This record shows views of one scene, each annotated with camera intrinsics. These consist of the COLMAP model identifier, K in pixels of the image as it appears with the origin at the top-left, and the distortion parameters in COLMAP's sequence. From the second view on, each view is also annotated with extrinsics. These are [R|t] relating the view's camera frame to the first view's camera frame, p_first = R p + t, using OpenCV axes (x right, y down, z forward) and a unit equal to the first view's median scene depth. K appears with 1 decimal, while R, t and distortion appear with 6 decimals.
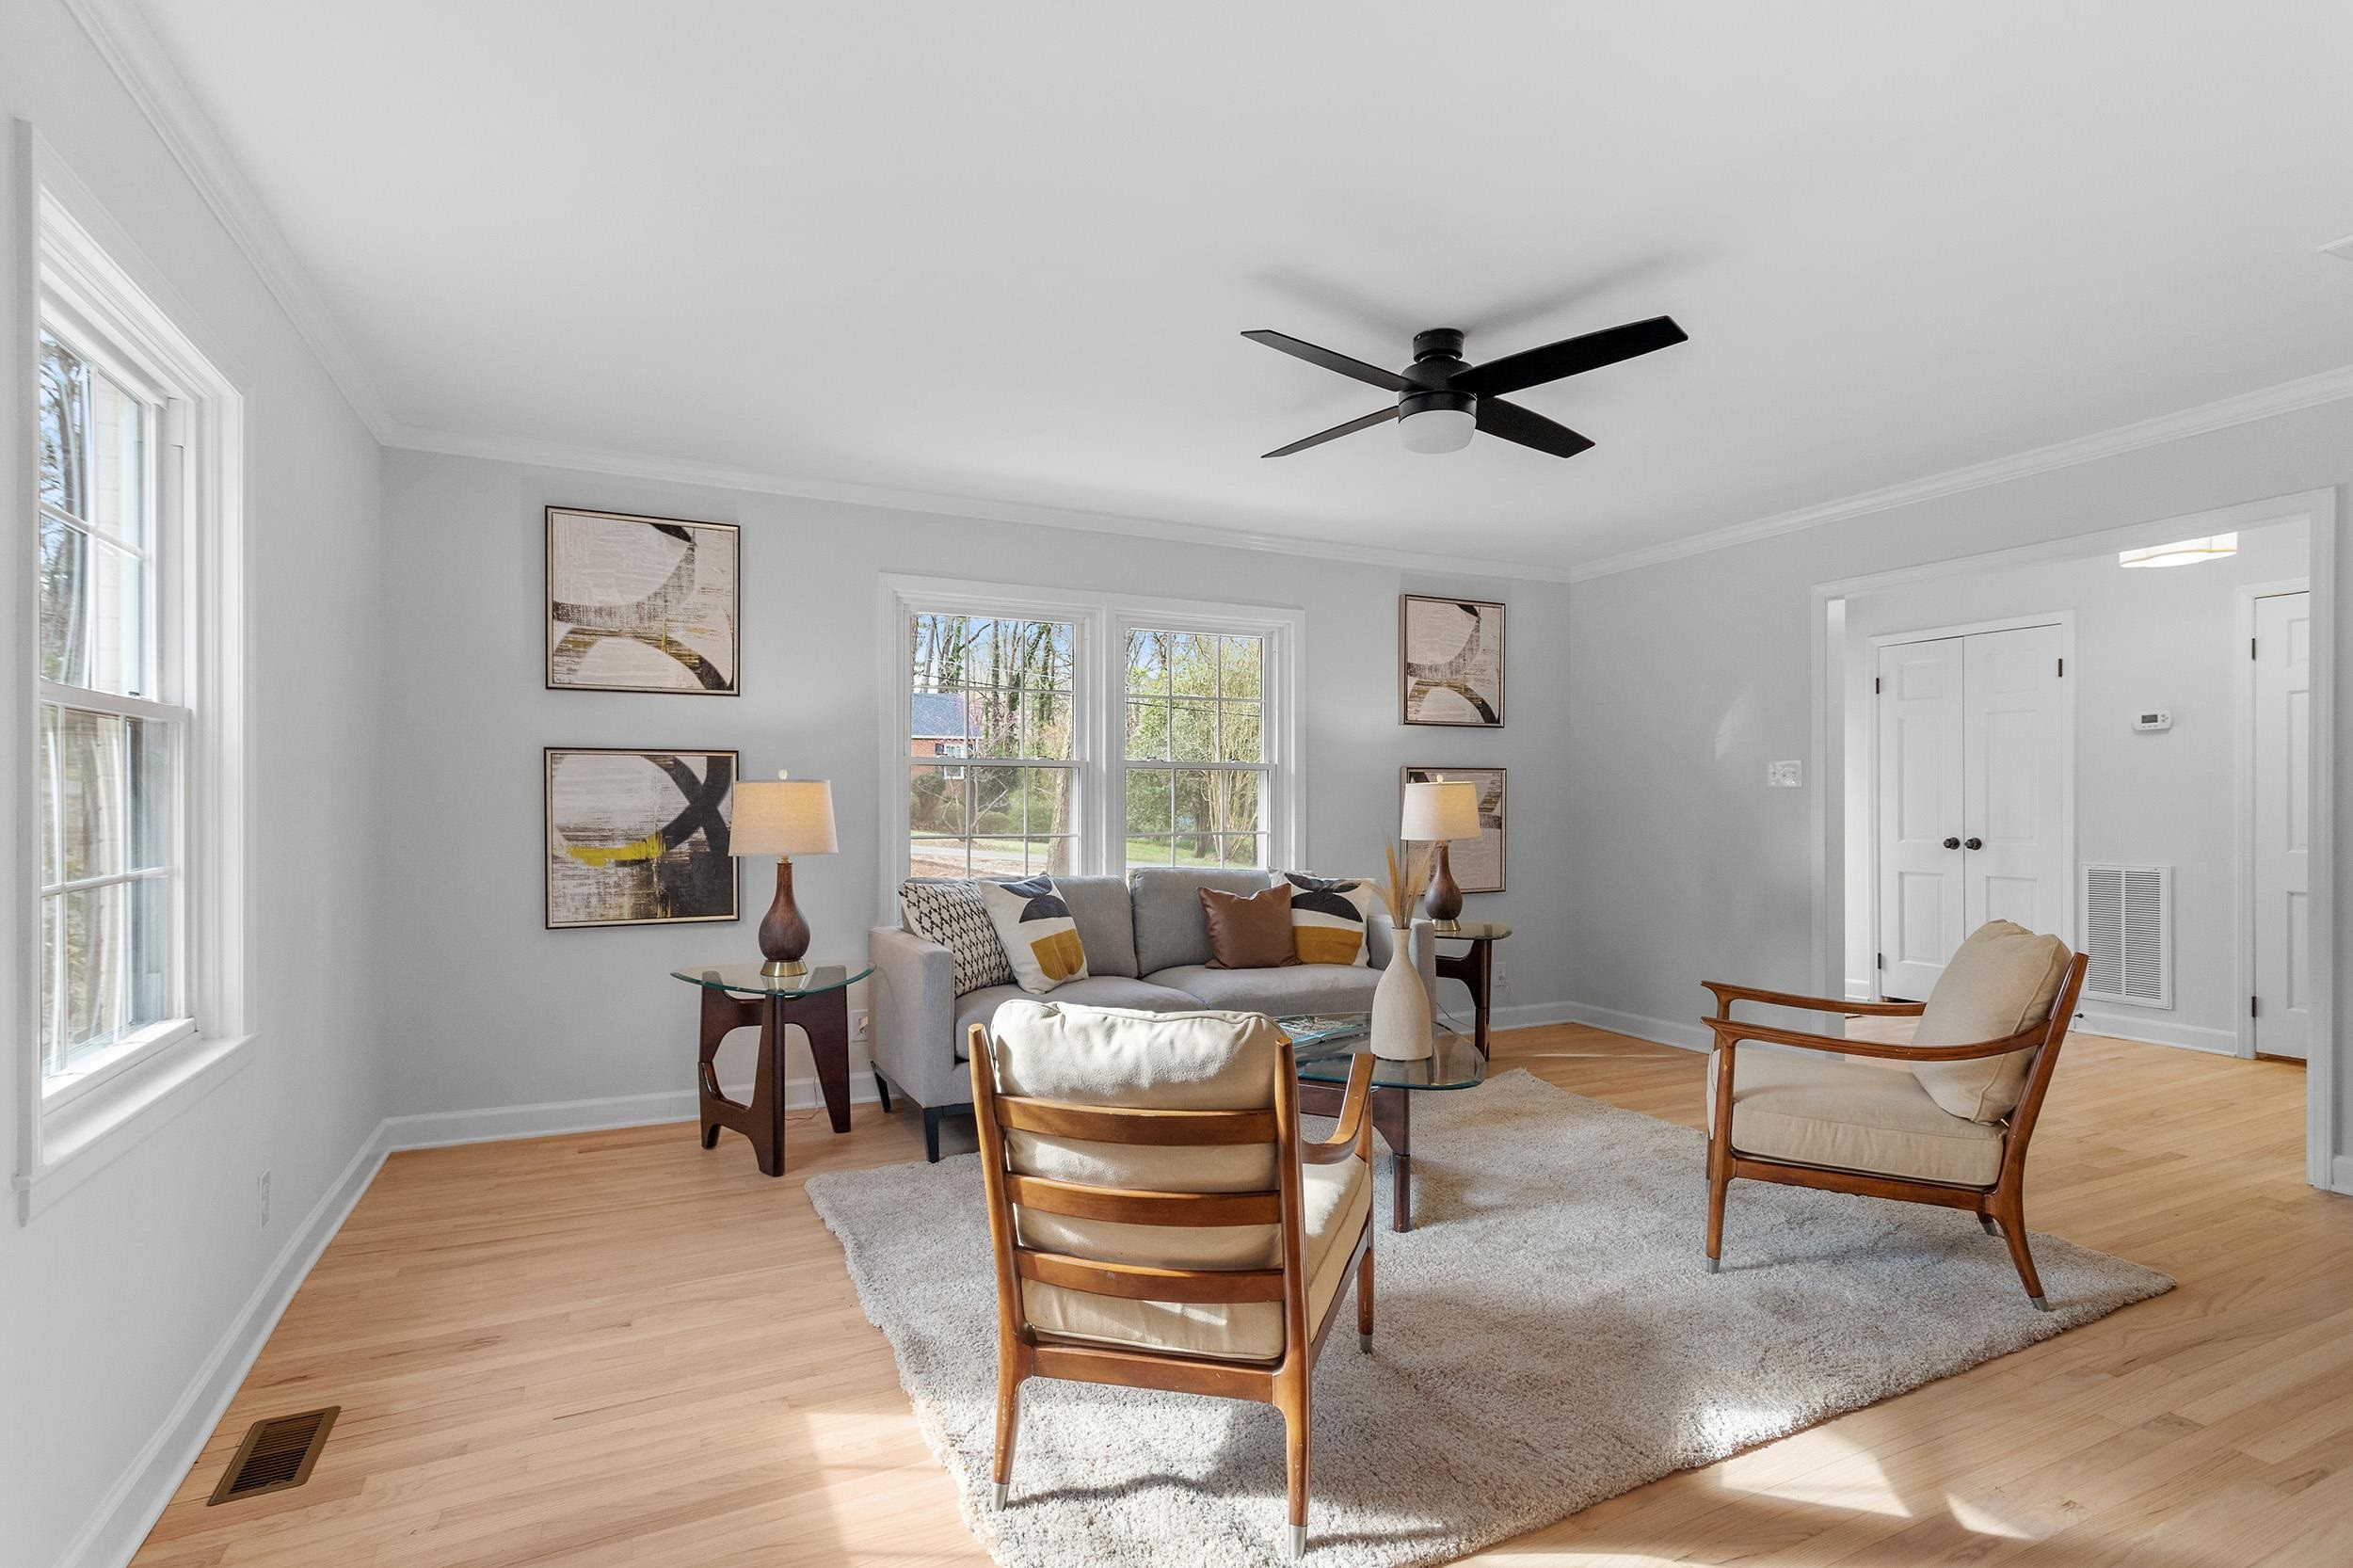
lens RADIAL K [[1139.8, 0, 1167.0], [0, 1139.8, 793.4], [0, 0, 1]] dist [-0.002959, -0.001250]
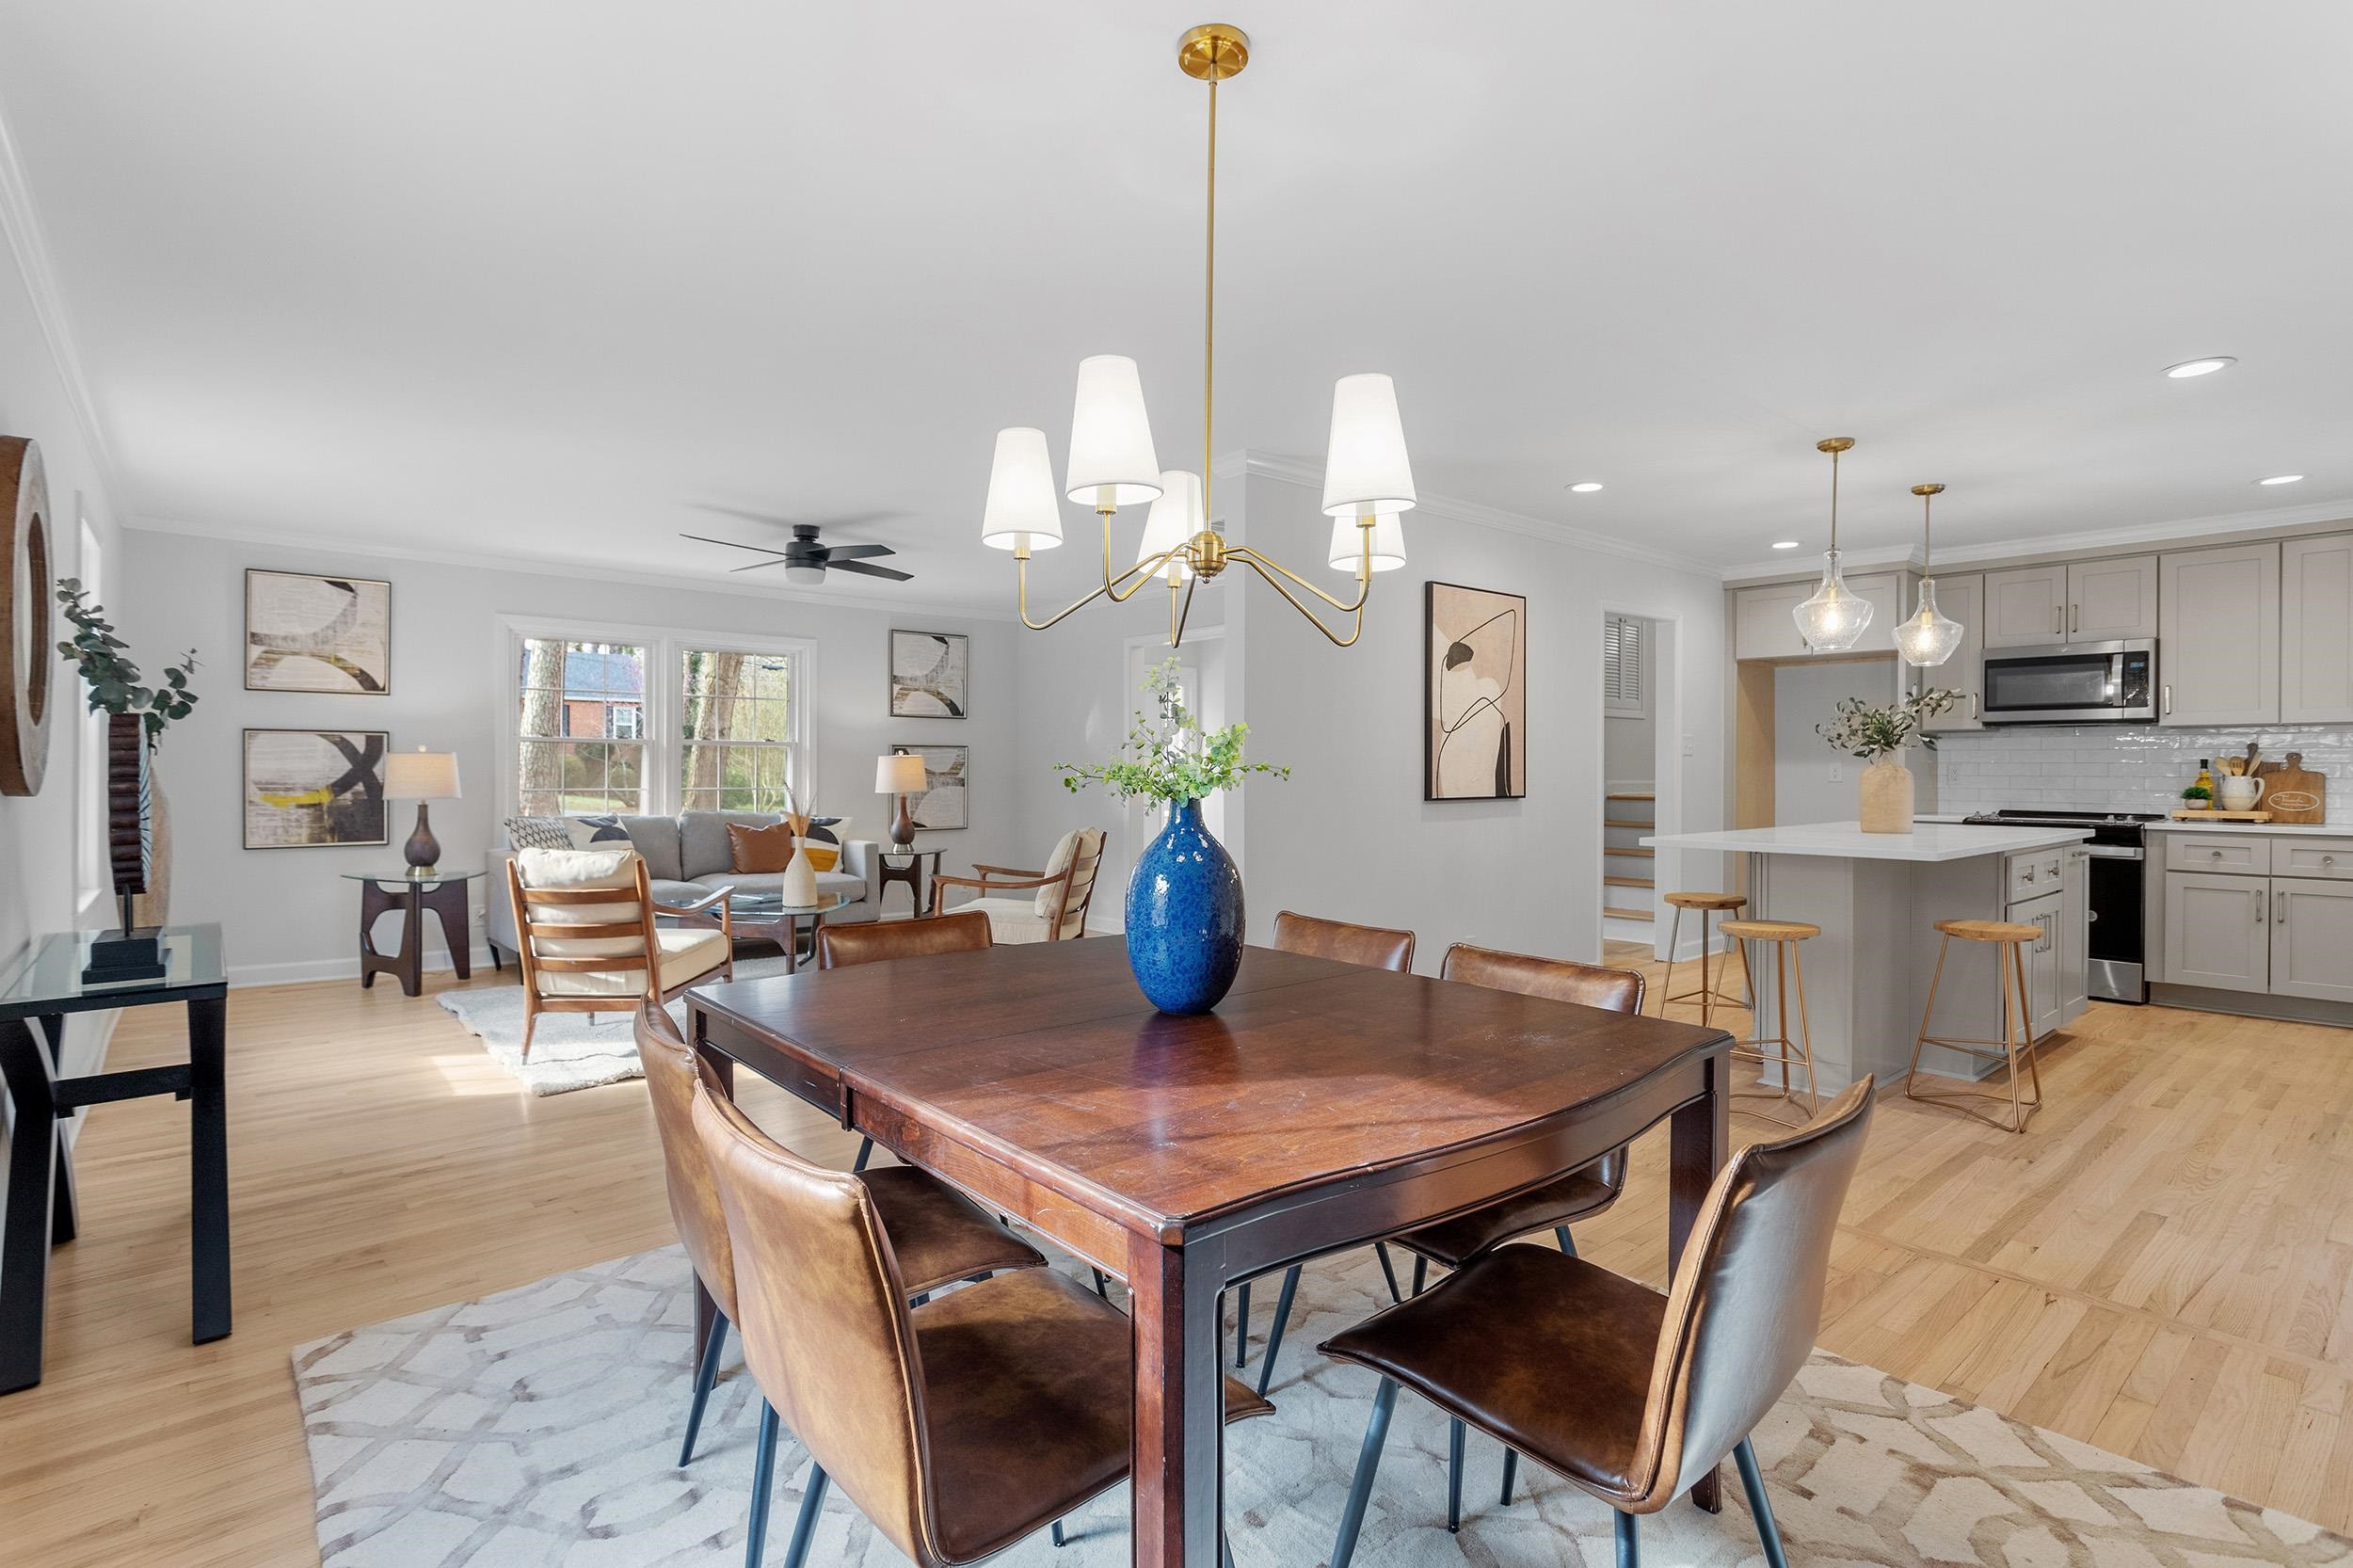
lens RADIAL K [[1142.4, 0, 1164.7], [0, 1142.4, 762.3], [0, 0, 1]] dist [-0.002992, -0.000030]
pose [[0.968850, 0.006442, 0.247563, 0.249311], [-0.006900, 0.999976, 0.000980, -0.005765], [-0.247550, -0.002658, 0.968871, -0.729906]]
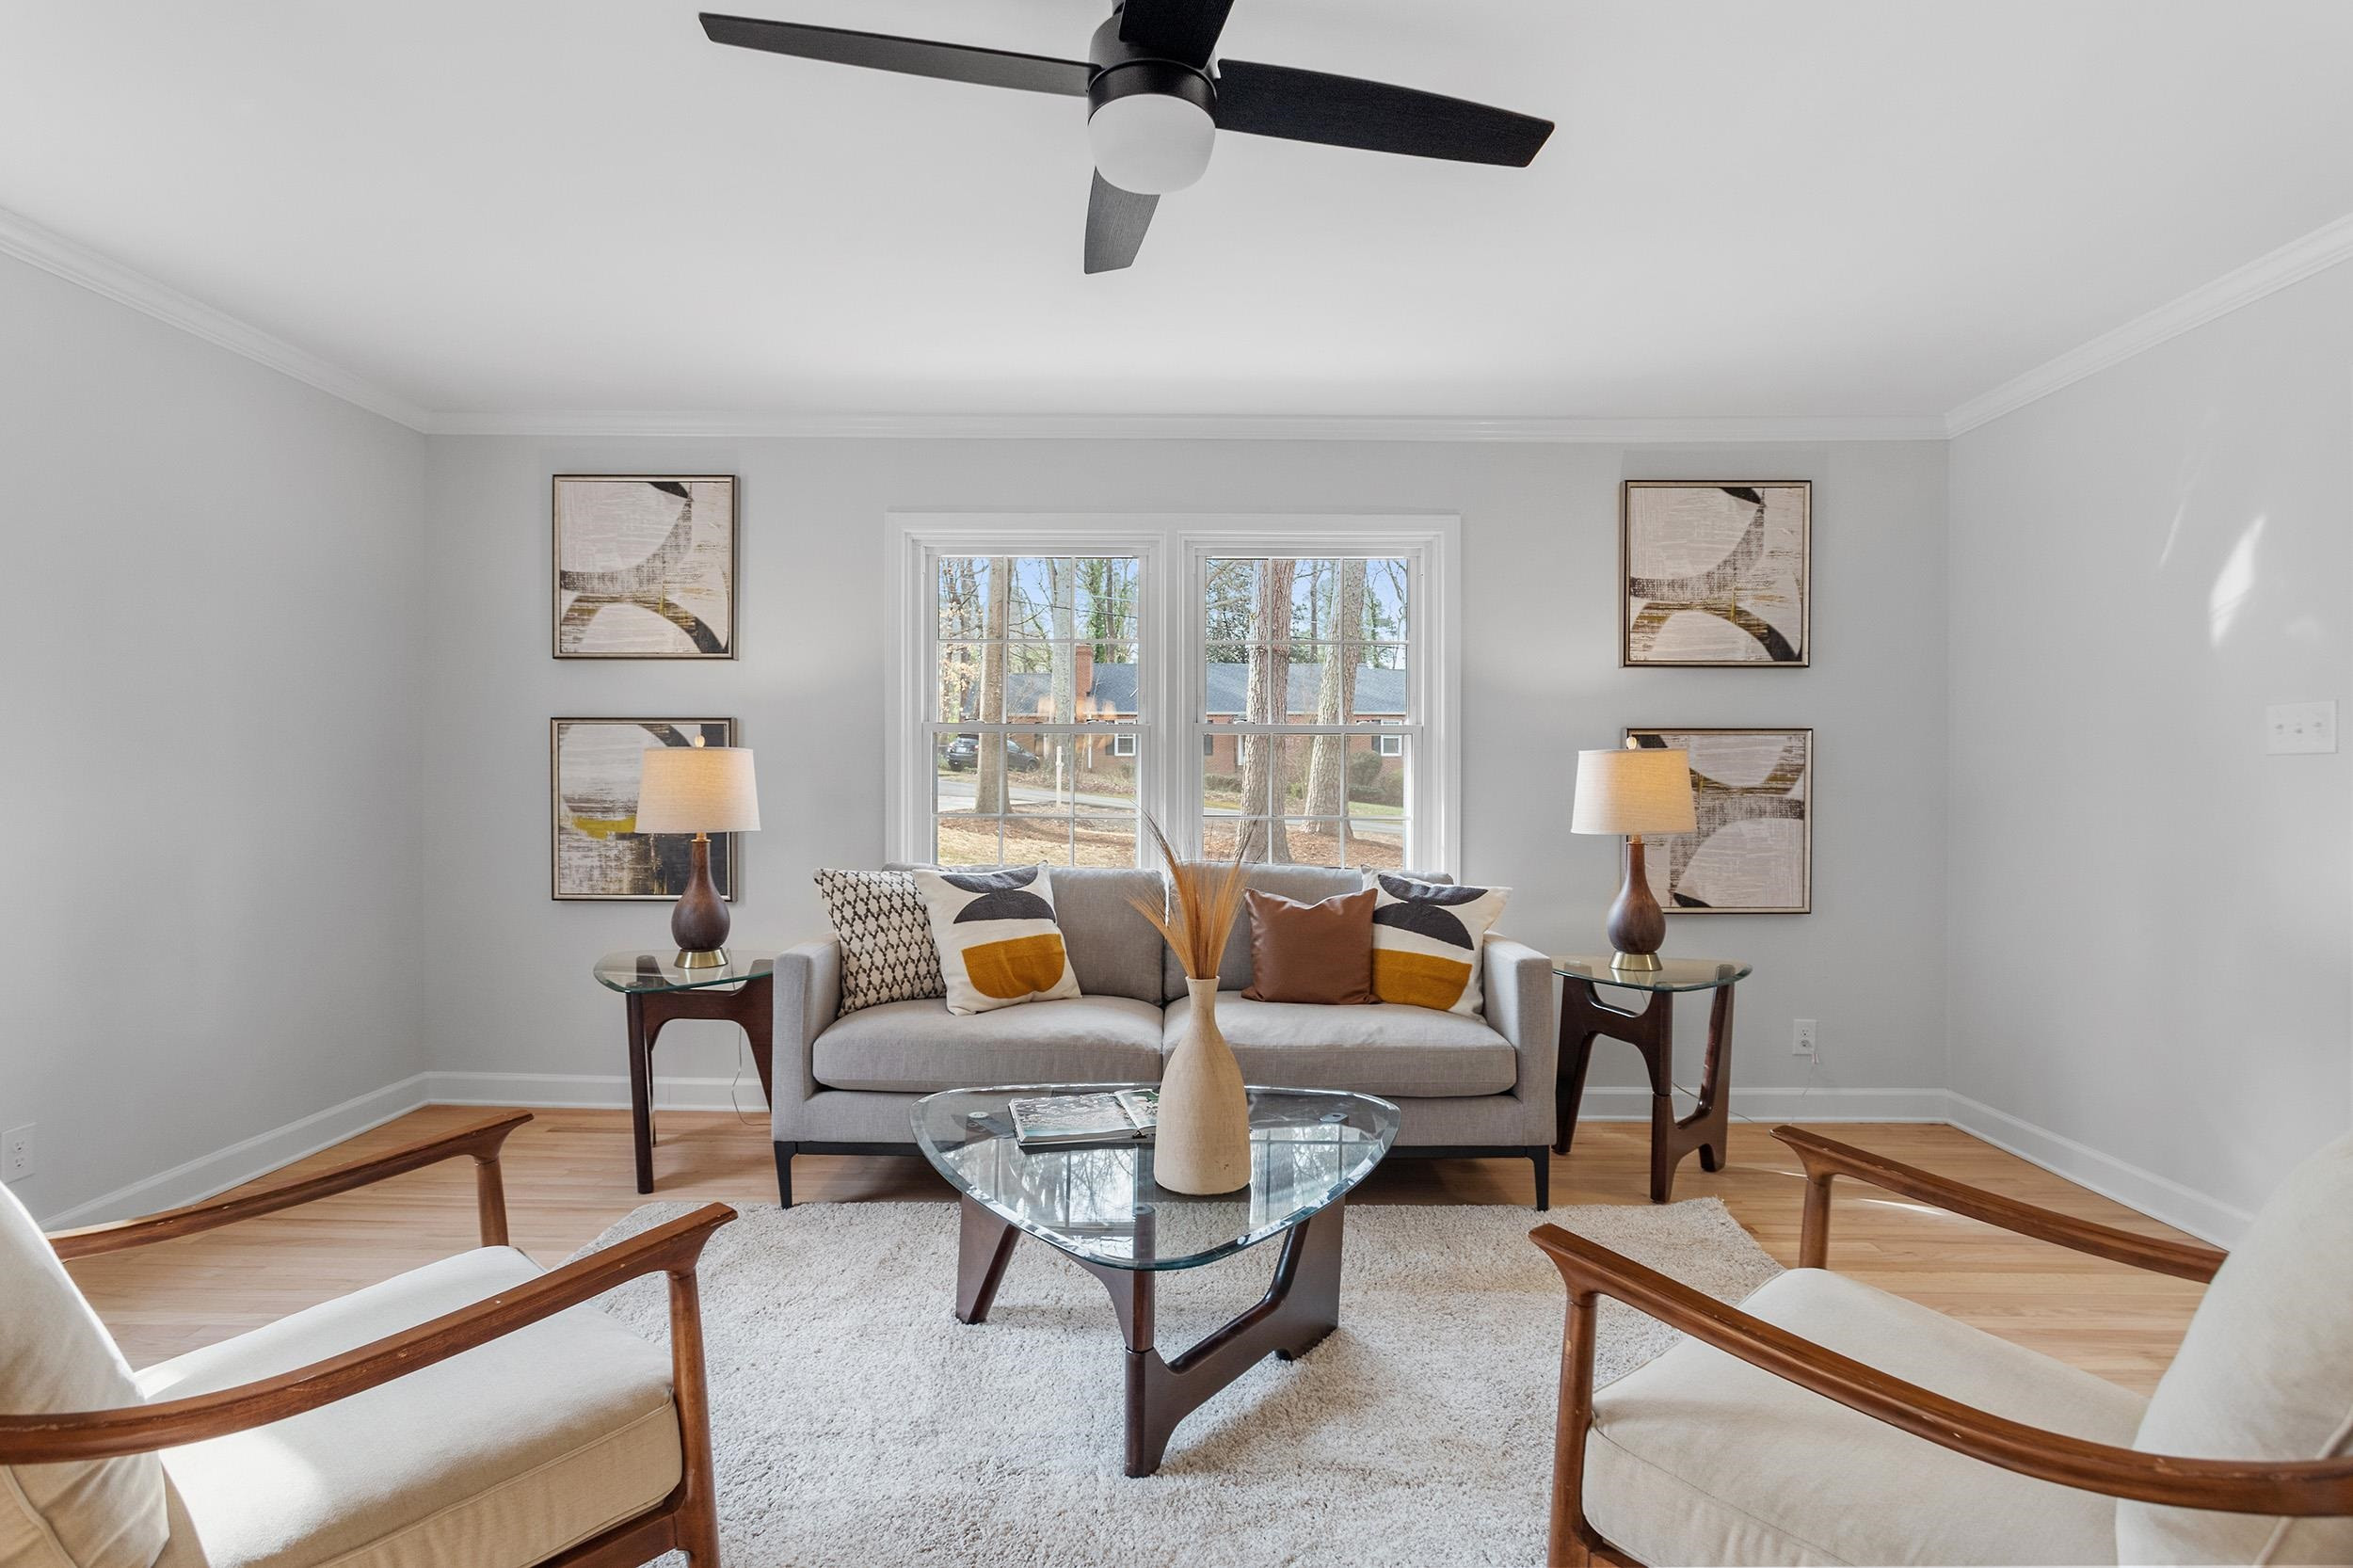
lens RADIAL K [[1137.7, 0, 1182.4], [0, 1137.7, 773.4], [0, 0, 1]] dist [-0.014399, -0.000172]
pose [[0.893947, 0.003349, -0.448160, 0.373623], [-0.001962, 0.999992, 0.003557, 0.003579], [0.448168, -0.002301, 0.893946, 0.346568]]
